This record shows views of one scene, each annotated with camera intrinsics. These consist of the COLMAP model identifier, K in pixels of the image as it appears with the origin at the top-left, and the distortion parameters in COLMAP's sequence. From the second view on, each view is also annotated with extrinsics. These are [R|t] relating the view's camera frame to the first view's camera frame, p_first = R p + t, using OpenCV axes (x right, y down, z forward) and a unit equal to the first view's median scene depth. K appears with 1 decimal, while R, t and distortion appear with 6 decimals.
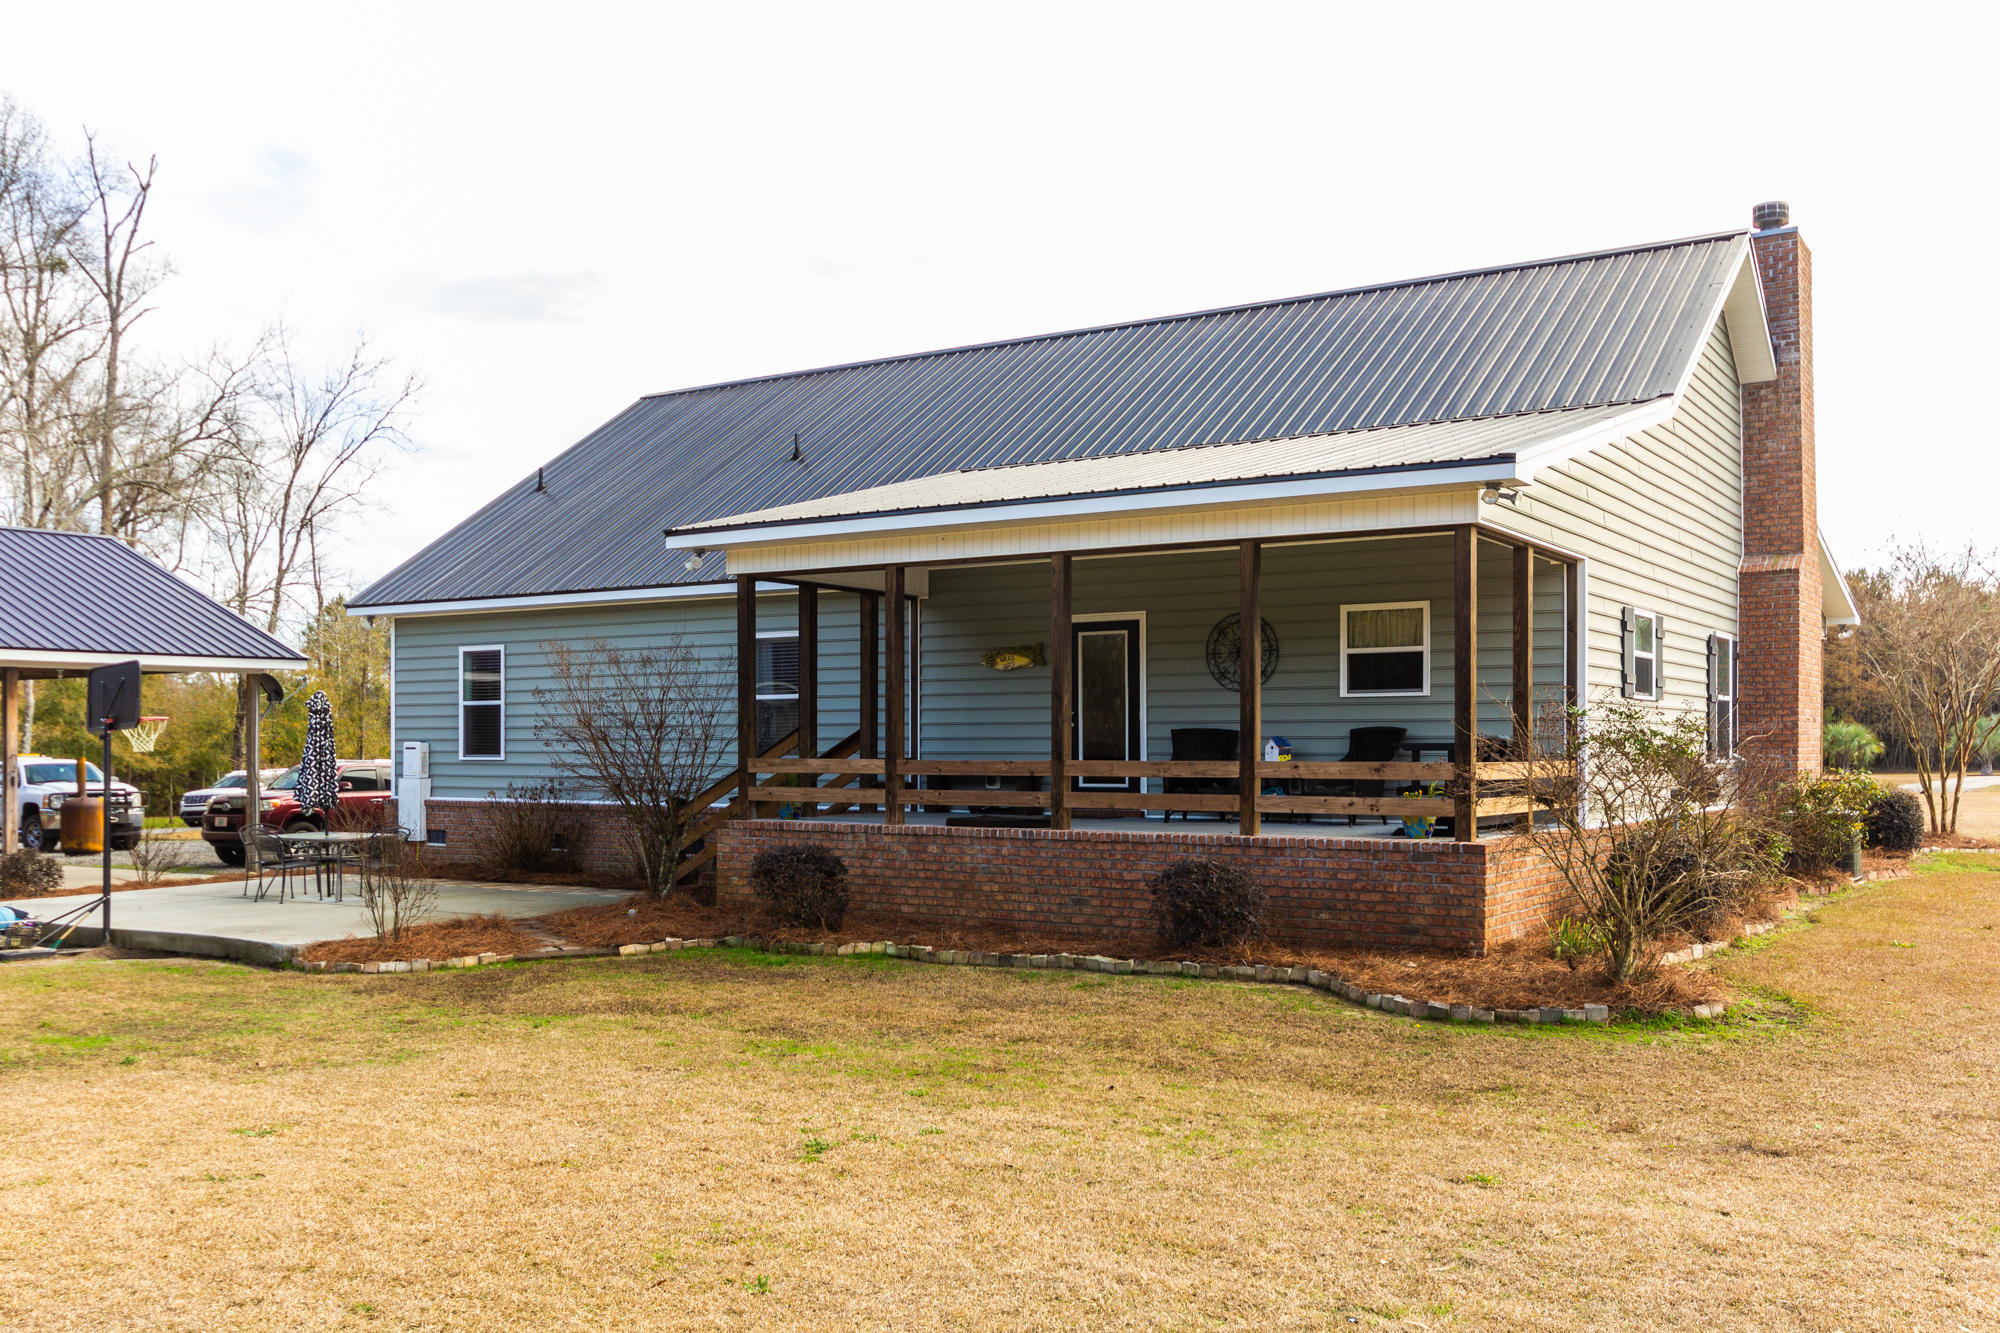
lens RADIAL K [[1798.2, 0, 984.5], [0, 1798.2, 668.8], [0, 0, 1]] dist [-0.009547, 0.025986]
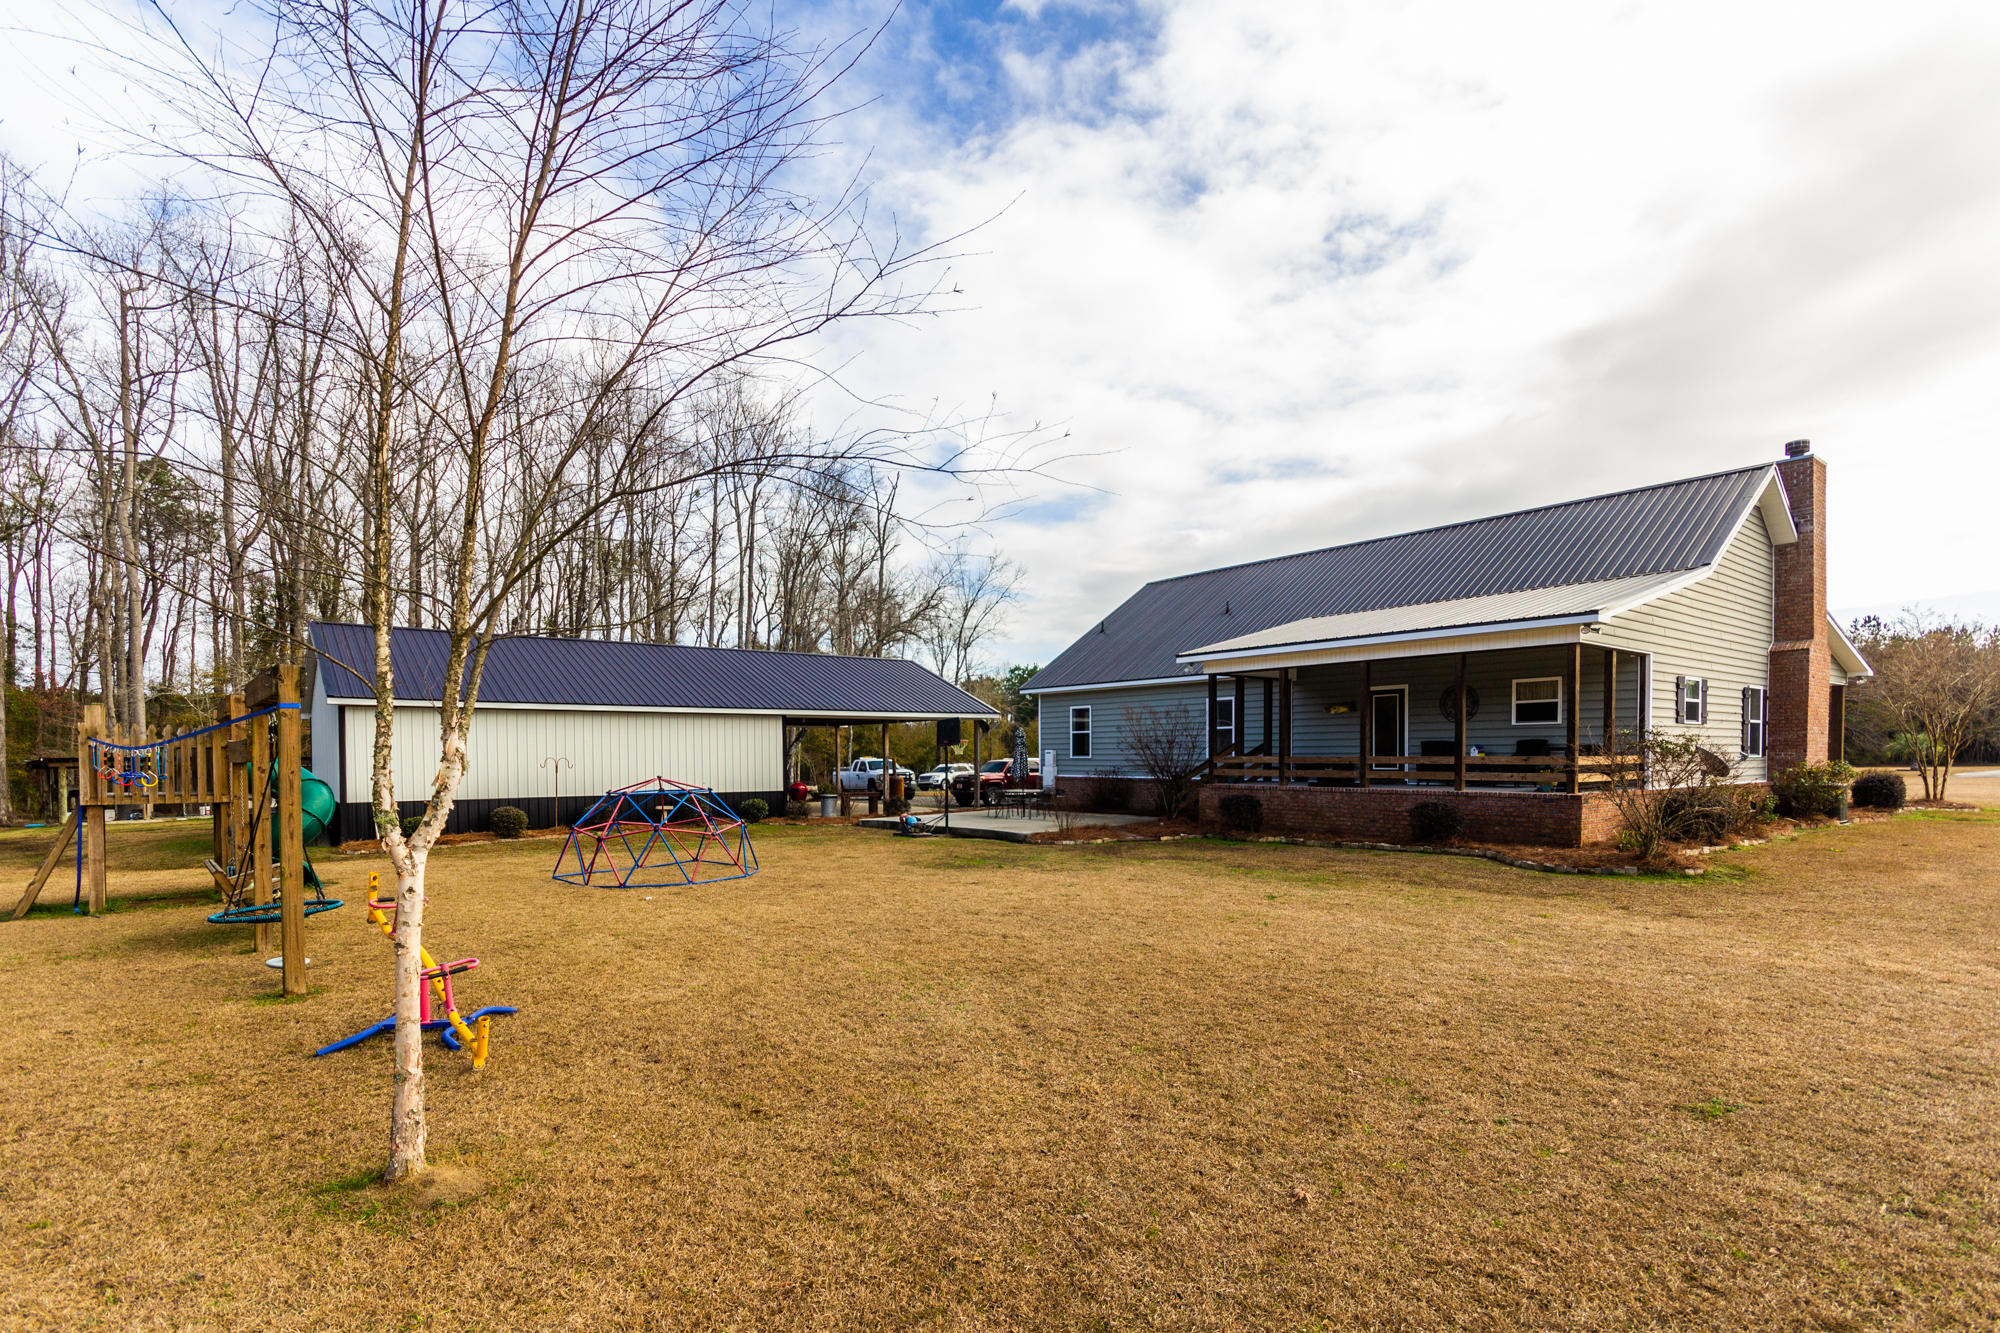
lens RADIAL K [[932.5, 0, 1007.0], [0, 932.5, 770.1], [0, 0, 1]] dist [0.012227, 0.001394]
pose [[0.949751, 0.001319, -0.313004, -0.012403], [0.018327, 0.998041, 0.059813, -0.006687], [0.312470, -0.062544, 0.947867, -0.175978]]
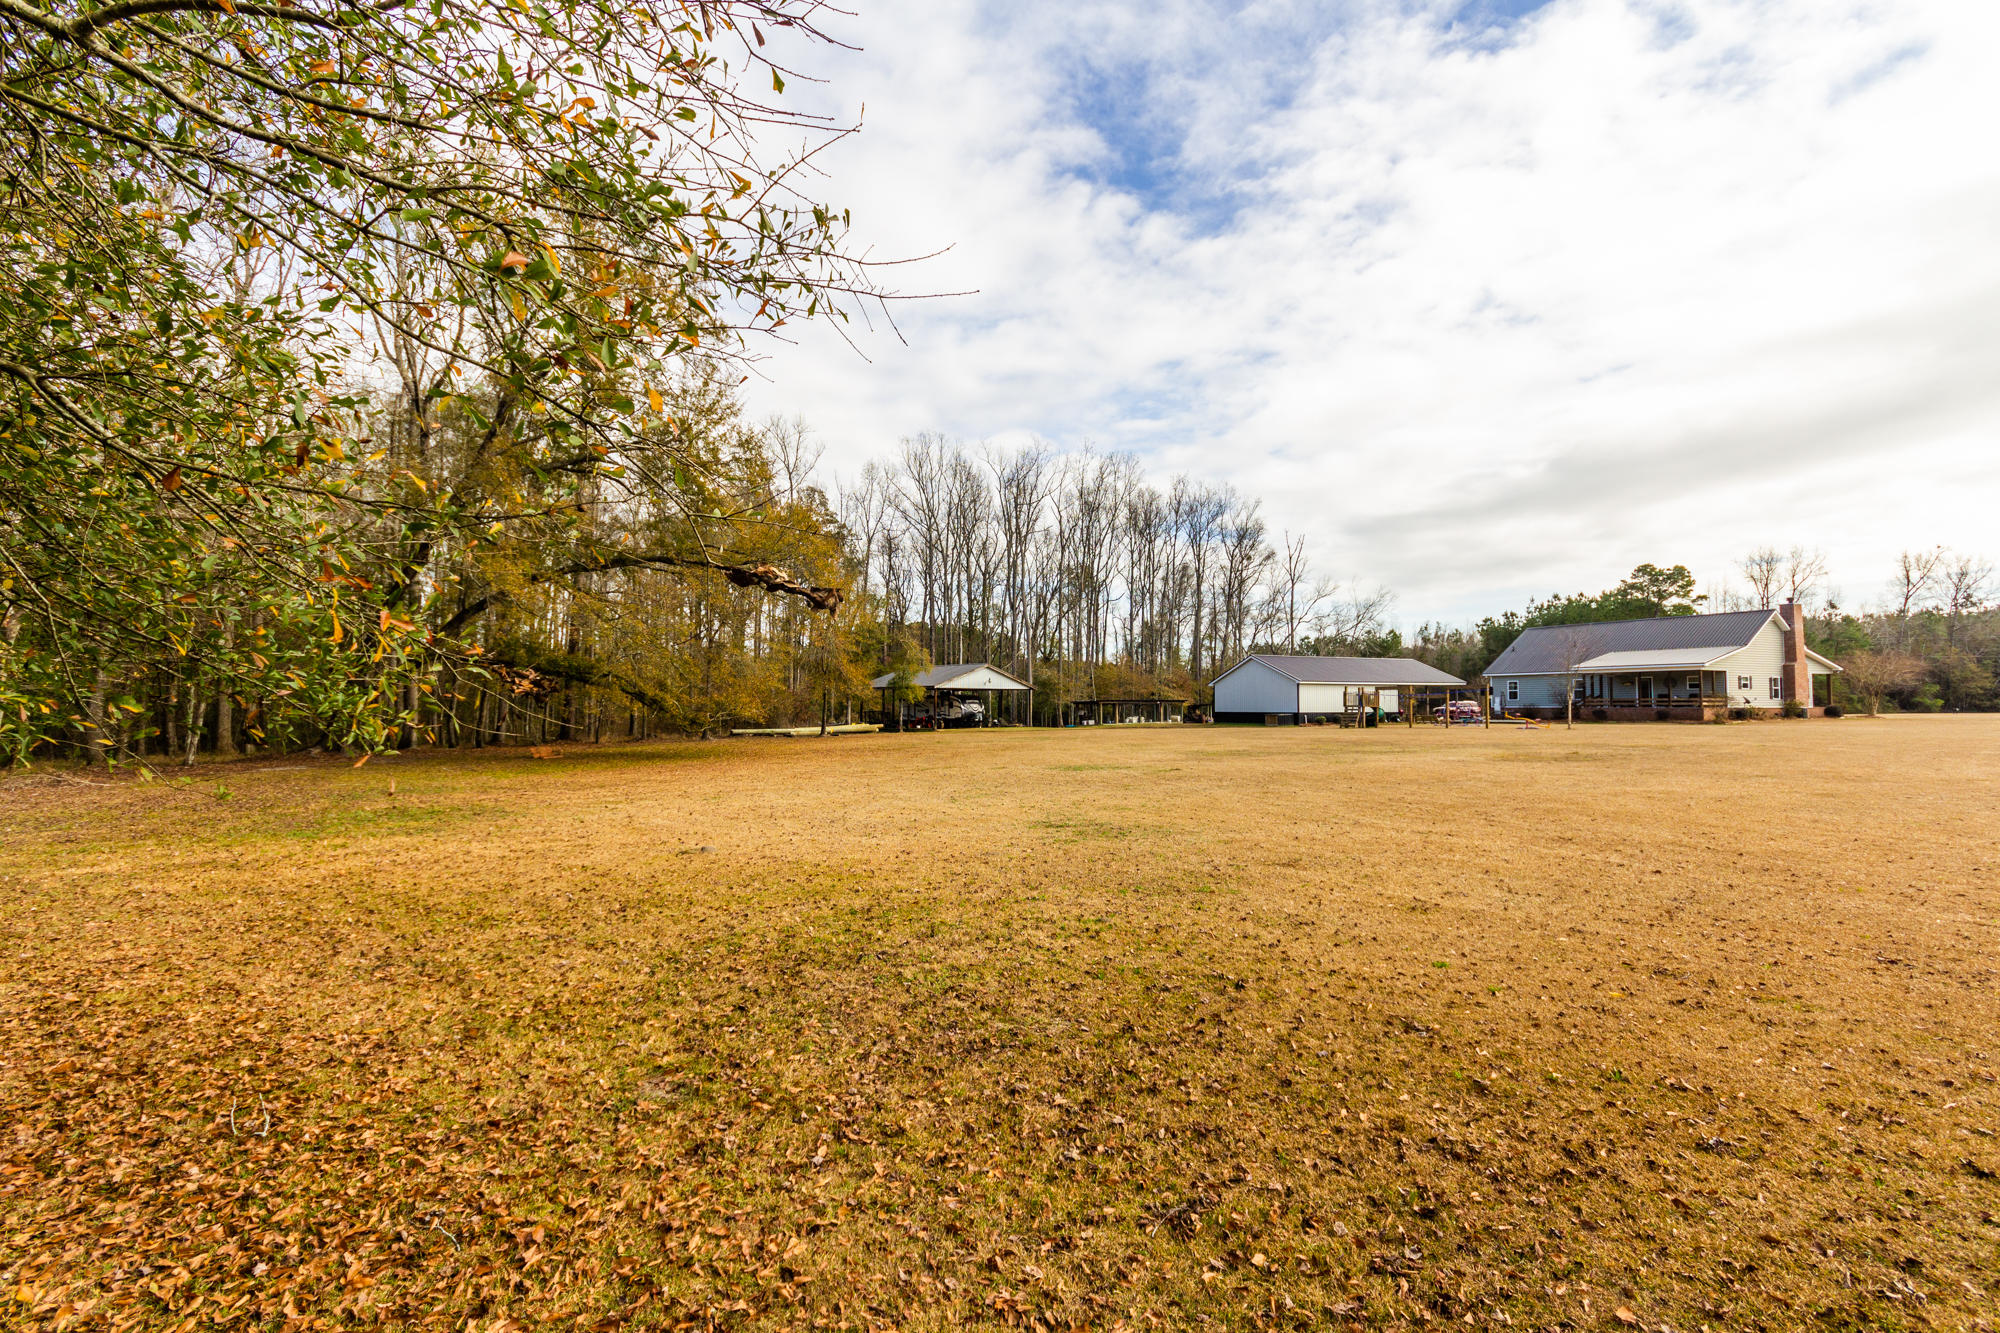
lens RADIAL K [[932.5, 0, 999.2], [0, 932.5, 667.4], [0, 0, 1]] dist [0.012227, 0.001394]
pose [[0.877420, -0.021021, -0.479263, -0.378457], [0.023329, 0.999727, -0.001138, -0.122296], [0.479156, -0.010182, 0.877671, -3.312277]]
